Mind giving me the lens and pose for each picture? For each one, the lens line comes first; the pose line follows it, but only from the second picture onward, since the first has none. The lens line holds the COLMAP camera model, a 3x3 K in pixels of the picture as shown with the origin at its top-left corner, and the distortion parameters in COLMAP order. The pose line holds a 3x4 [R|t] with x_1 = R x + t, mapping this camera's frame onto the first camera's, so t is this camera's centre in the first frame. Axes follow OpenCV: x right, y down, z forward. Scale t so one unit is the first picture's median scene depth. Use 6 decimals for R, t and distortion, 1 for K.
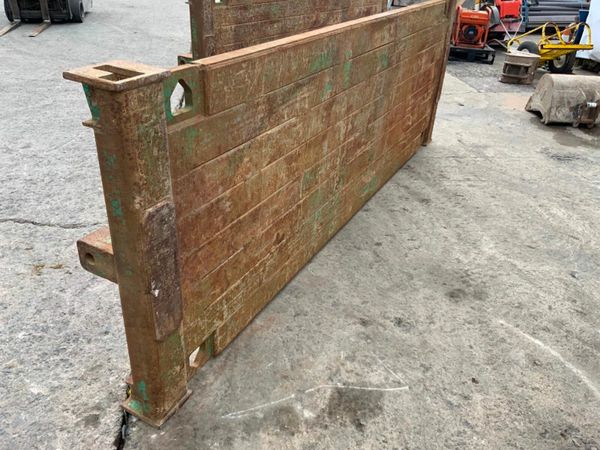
lens RADIAL K [[495.9, 0, 298.1], [0, 495.9, 224.4], [0, 0, 1]] dist [0.049339, -0.102236]
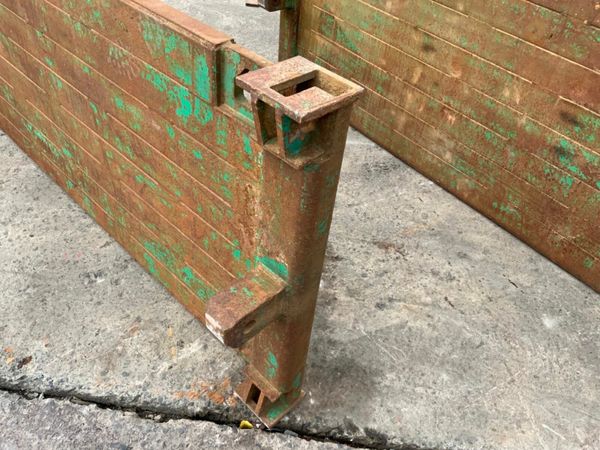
lens RADIAL K [[495.9, 0, 299.9], [0, 495.9, 228.1], [0, 0, 1]] dist [0.049339, -0.102236]
pose [[0.271557, -0.673221, 0.687772, -0.584619], [0.414804, 0.726715, 0.547561, -0.315315], [-0.868444, 0.136597, 0.476599, 0.367082]]
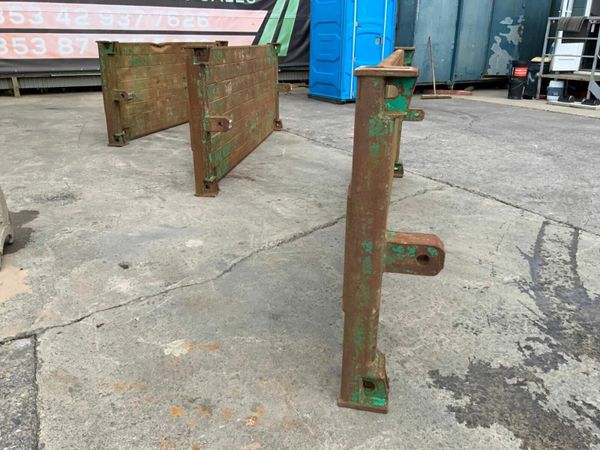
lens RADIAL K [[495.9, 0, 297.6], [0, 495.9, 227.7], [0, 0, 1]] dist [0.049339, -0.102236]
pose [[-0.934254, 0.074459, -0.348748, 0.837900], [-0.219082, 0.651802, 0.726056, -1.712003], [0.281376, 0.754725, -0.592637, 3.315804]]
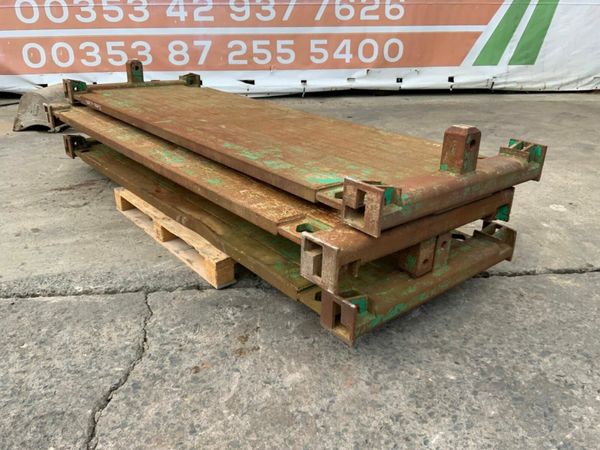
lens RADIAL K [[495.9, 0, 301.7], [0, 495.9, 230.1], [0, 0, 1]] dist [0.049339, -0.102236]
pose [[0.048010, -0.440767, 0.896337, -1.348883], [0.481660, 0.796360, 0.365805, -0.386296], [-0.875042, 0.414168, 0.250533, 0.711691]]
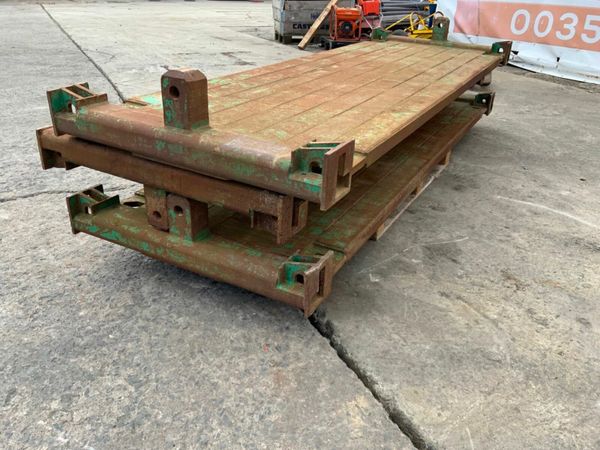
lens RADIAL K [[495.9, 0, 297.2], [0, 495.9, 230.2], [0, 0, 1]] dist [0.049339, -0.102236]
pose [[0.948911, -0.155864, 0.274362, -0.505107], [0.163729, 0.986488, -0.005853, 0.208329], [-0.269743, 0.050475, 0.961609, -0.143783]]
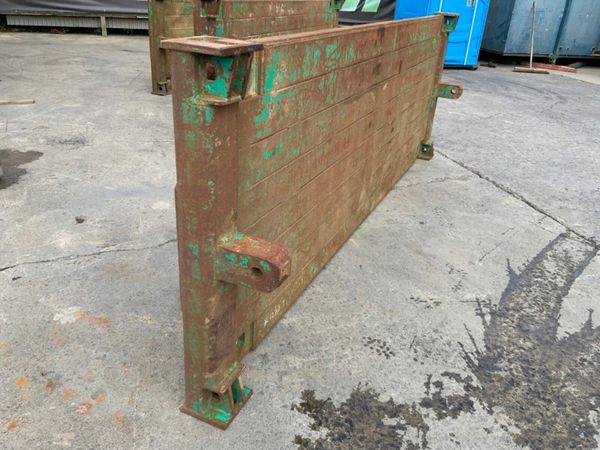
lens RADIAL K [[495.9, 0, 298.4], [0, 495.9, 227.2], [0, 0, 1]] dist [0.049339, -0.102236]
pose [[-0.984794, -0.034217, -0.170324, 0.470476], [-0.159732, 0.563858, 0.810278, -1.738550], [0.068313, 0.825163, -0.560749, 3.276393]]
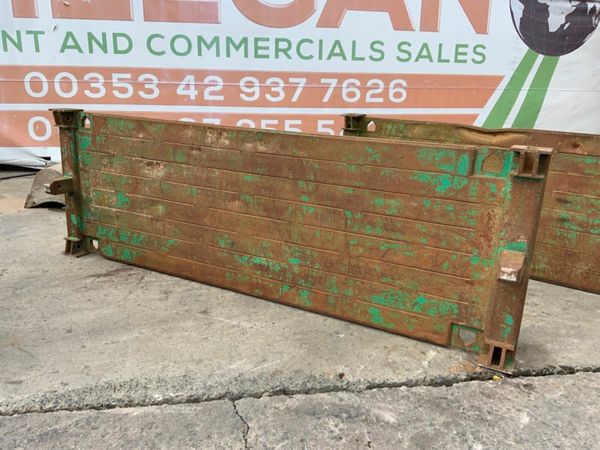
lens RADIAL K [[495.9, 0, 299.3], [0, 495.9, 226.0], [0, 0, 1]] dist [0.049339, -0.102236]
pose [[-0.016475, -0.317964, 0.947960, -1.292795], [0.460024, 0.839373, 0.289537, -0.581255], [-0.887754, 0.440854, 0.132442, 0.944105]]
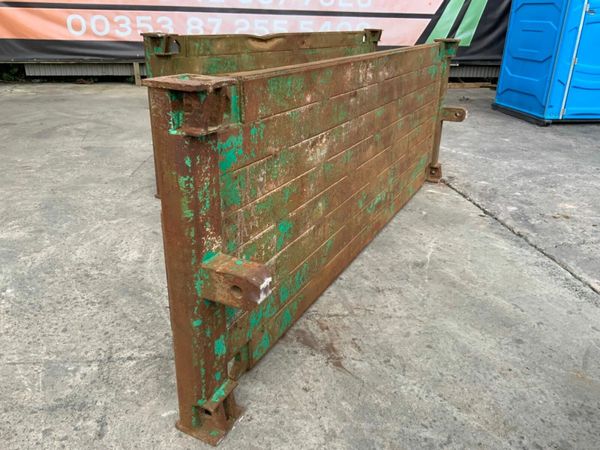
lens RADIAL K [[495.9, 0, 295.9], [0, 495.9, 228.1], [0, 0, 1]] dist [0.049339, -0.102236]
pose [[-0.997387, -0.056115, -0.045504, 0.402054], [-0.070112, 0.599871, 0.797019, -1.176546], [-0.017428, 0.798126, -0.602238, 2.224773]]
